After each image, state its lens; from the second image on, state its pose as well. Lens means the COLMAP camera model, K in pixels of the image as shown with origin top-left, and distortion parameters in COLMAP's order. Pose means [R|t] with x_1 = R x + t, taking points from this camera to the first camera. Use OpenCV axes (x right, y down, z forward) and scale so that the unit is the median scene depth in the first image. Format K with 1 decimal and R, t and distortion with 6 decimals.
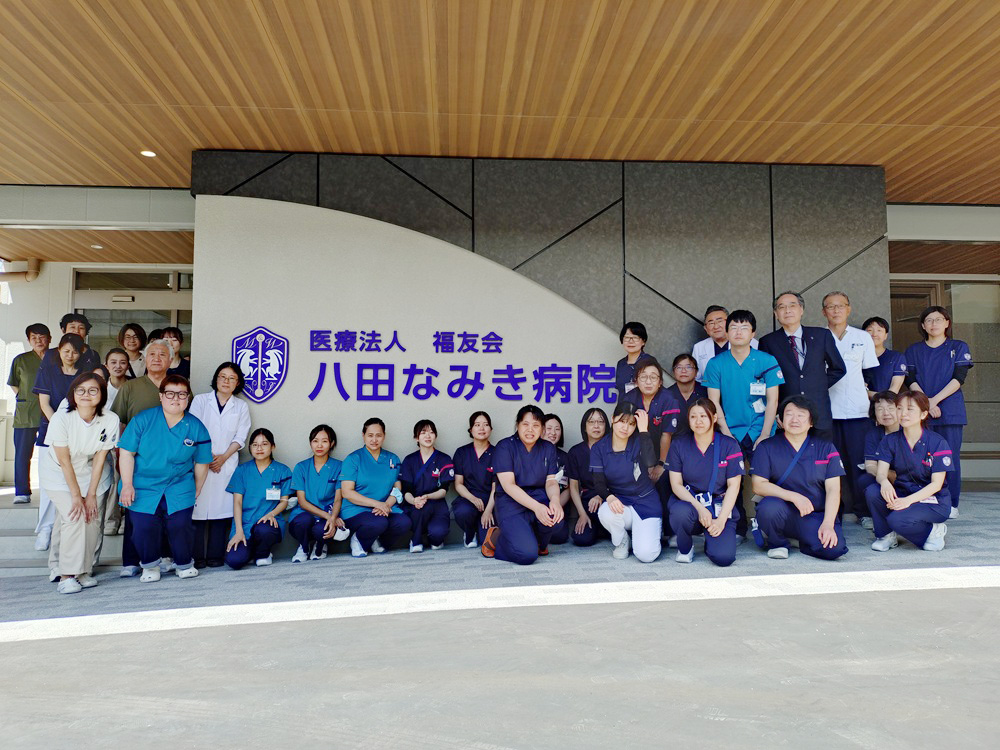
lens RADIAL K [[721.7, 0, 497.7], [0, 721.7, 374.8], [0, 0, 1]] dist [0.038016, 0.000304]
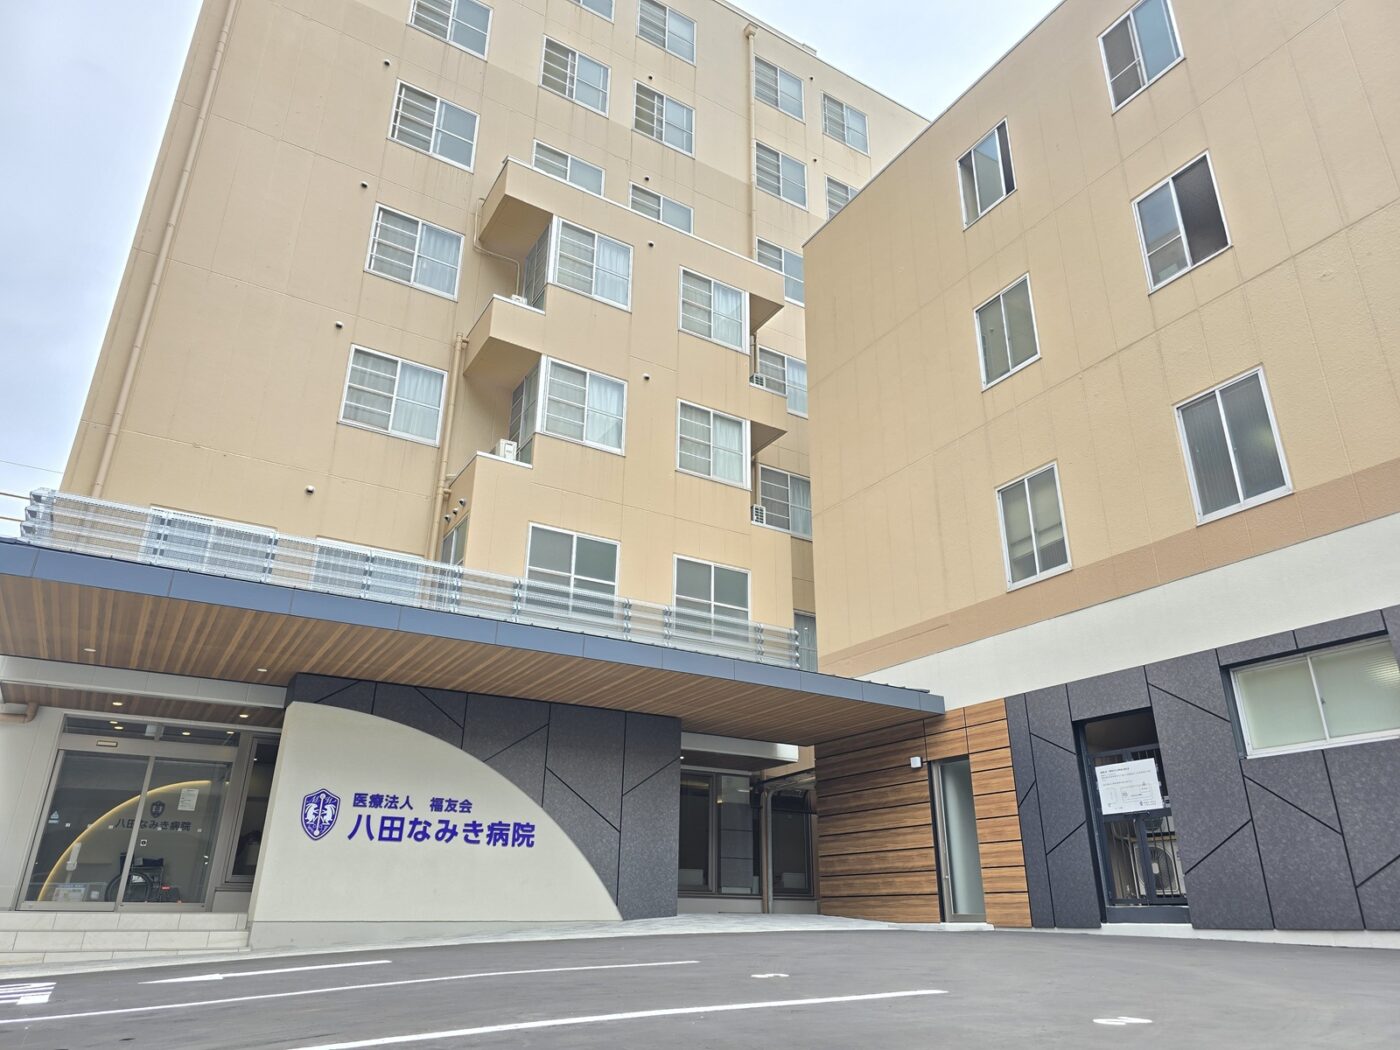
lens RADIAL K [[934.9, 0, 704.7], [0, 934.9, 526.6], [0, 0, 1]] dist [0.001715, -0.000856]
pose [[0.879610, 0.182121, 0.439452, -0.586293], [-0.041298, 0.949558, -0.310861, -0.009921], [-0.473900, 0.255288, 0.842762, -1.229718]]
